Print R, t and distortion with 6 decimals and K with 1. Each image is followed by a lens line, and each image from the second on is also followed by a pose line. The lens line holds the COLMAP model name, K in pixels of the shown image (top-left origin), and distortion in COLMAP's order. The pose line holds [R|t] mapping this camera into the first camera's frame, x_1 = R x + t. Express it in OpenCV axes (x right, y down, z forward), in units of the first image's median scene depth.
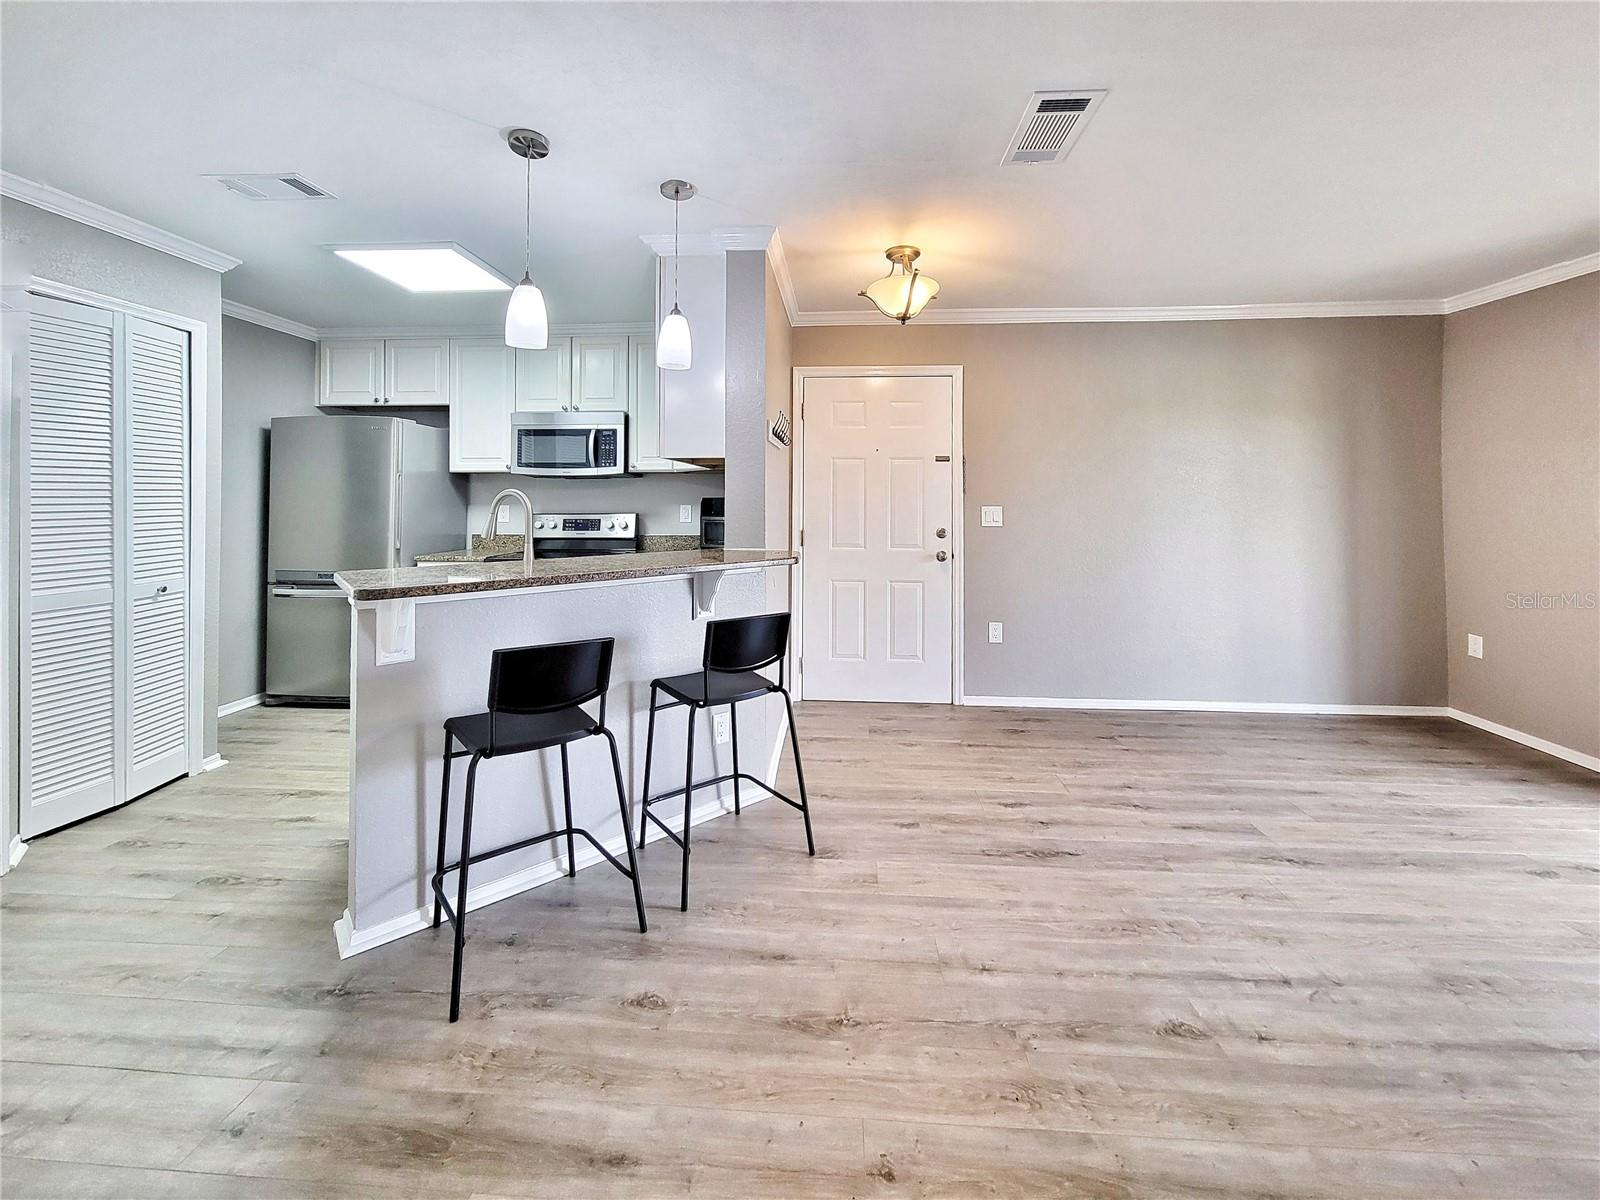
lens RADIAL K [[653.8, 0, 803.8], [0, 653.8, 483.6], [0, 0, 1]] dist [-0.000340, 0.000808]
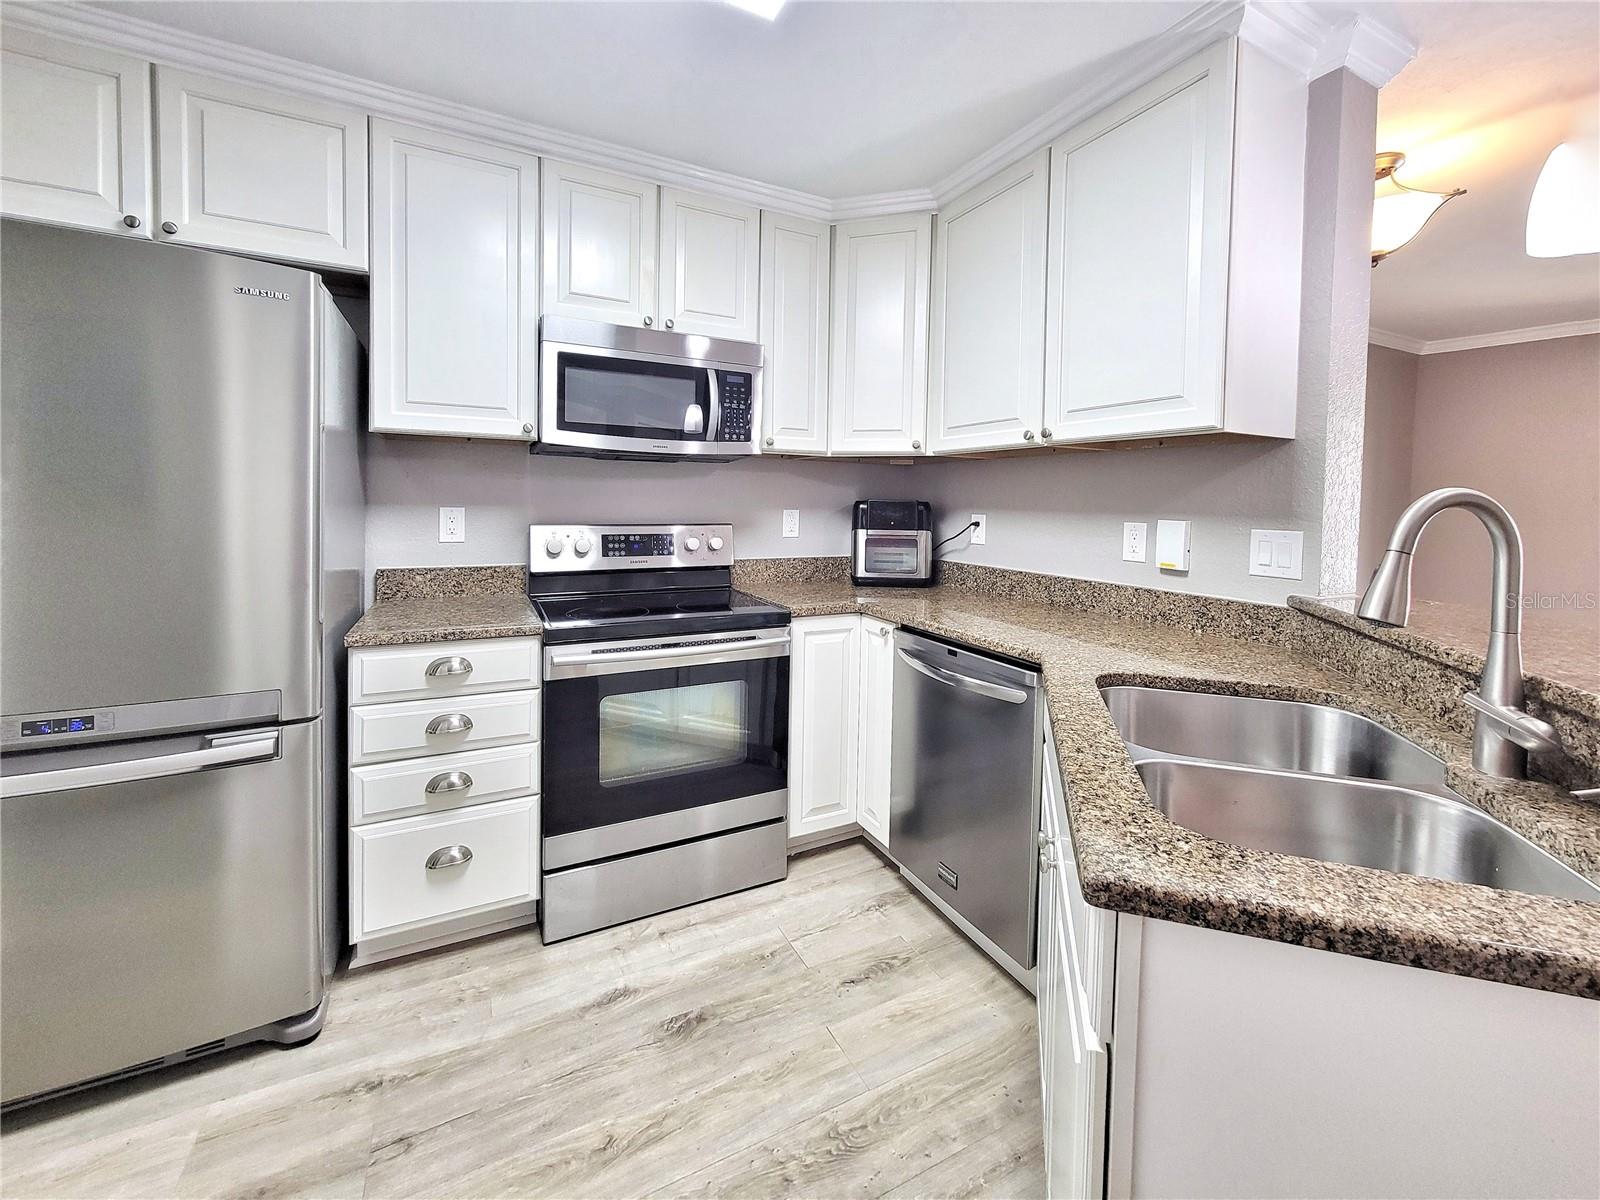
lens RADIAL K [[653.8, 0, 803.9], [0, 653.8, 513.2], [0, 0, 1]] dist [-0.000340, 0.000808]
pose [[0.856325, 0.006628, 0.516395, -0.868861], [-0.033200, 0.998556, 0.042238, 0.015552], [-0.515369, -0.053314, 0.855308, 0.798993]]
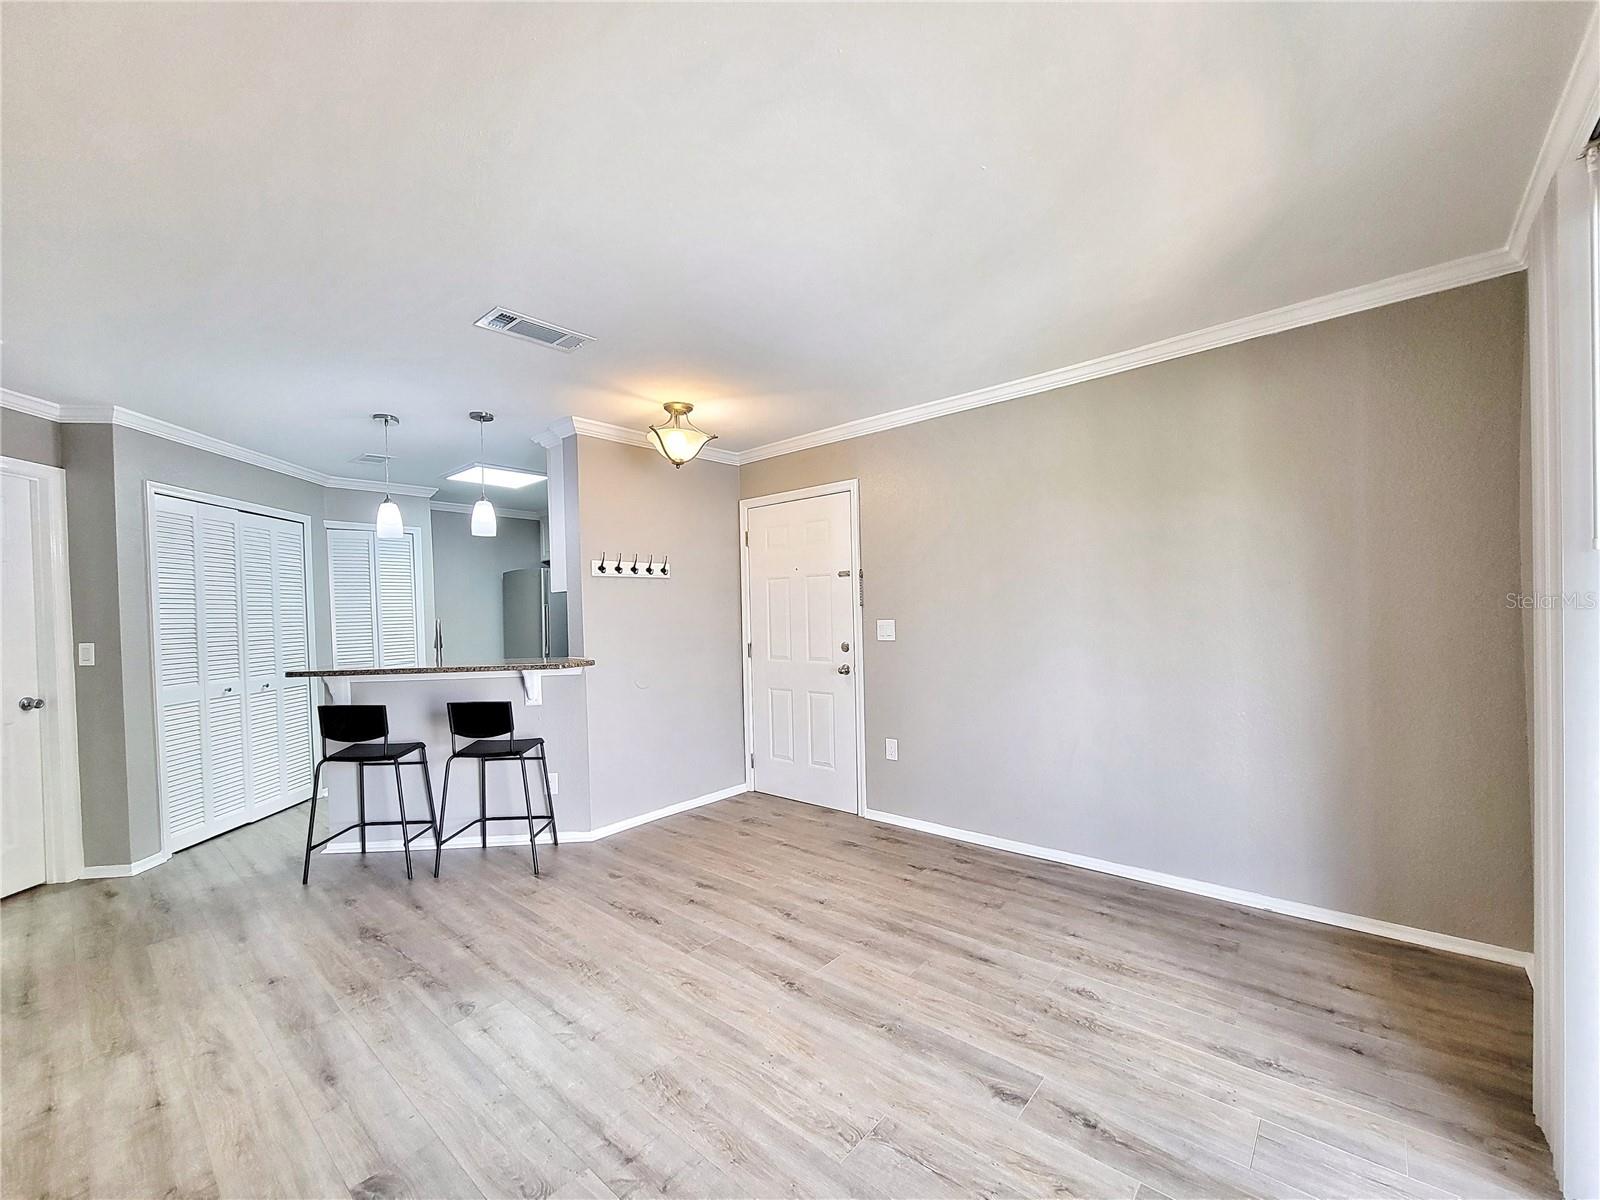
lens RADIAL K [[653.8, 0, 801.5], [0, 653.8, 625.1], [0, 0, 1]] dist [-0.000340, 0.000808]
pose [[0.790725, -0.012445, -0.612045, 1.211670], [0.043129, 0.998442, 0.035417, 0.000129], [0.610650, -0.054402, 0.790030, 0.228057]]
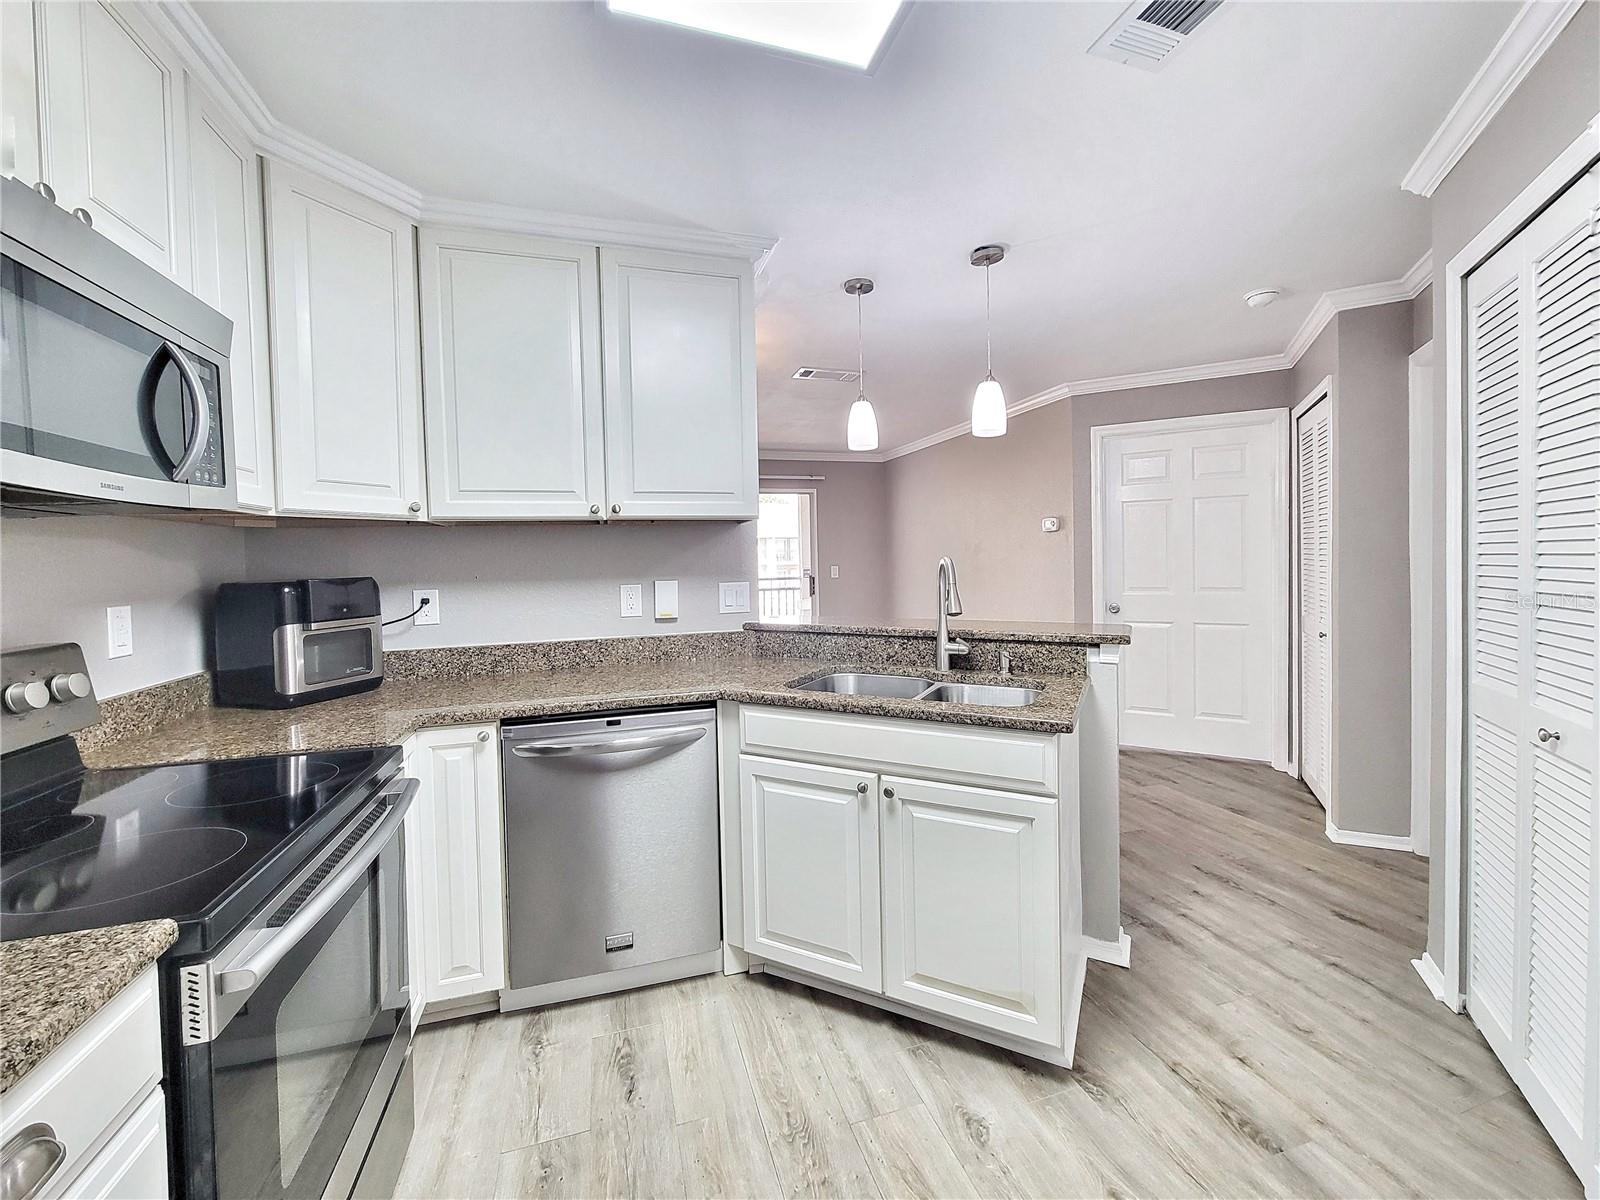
lens RADIAL K [[653.8, 0, 811.6], [0, 653.8, 571.2], [0, 0, 1]] dist [-0.000340, 0.000808]
pose [[-0.362264, -0.011061, 0.932010, -1.110916], [-0.002389, 0.999937, 0.010939, 0.015780], [-0.932073, 0.001736, -0.362268, 1.368686]]
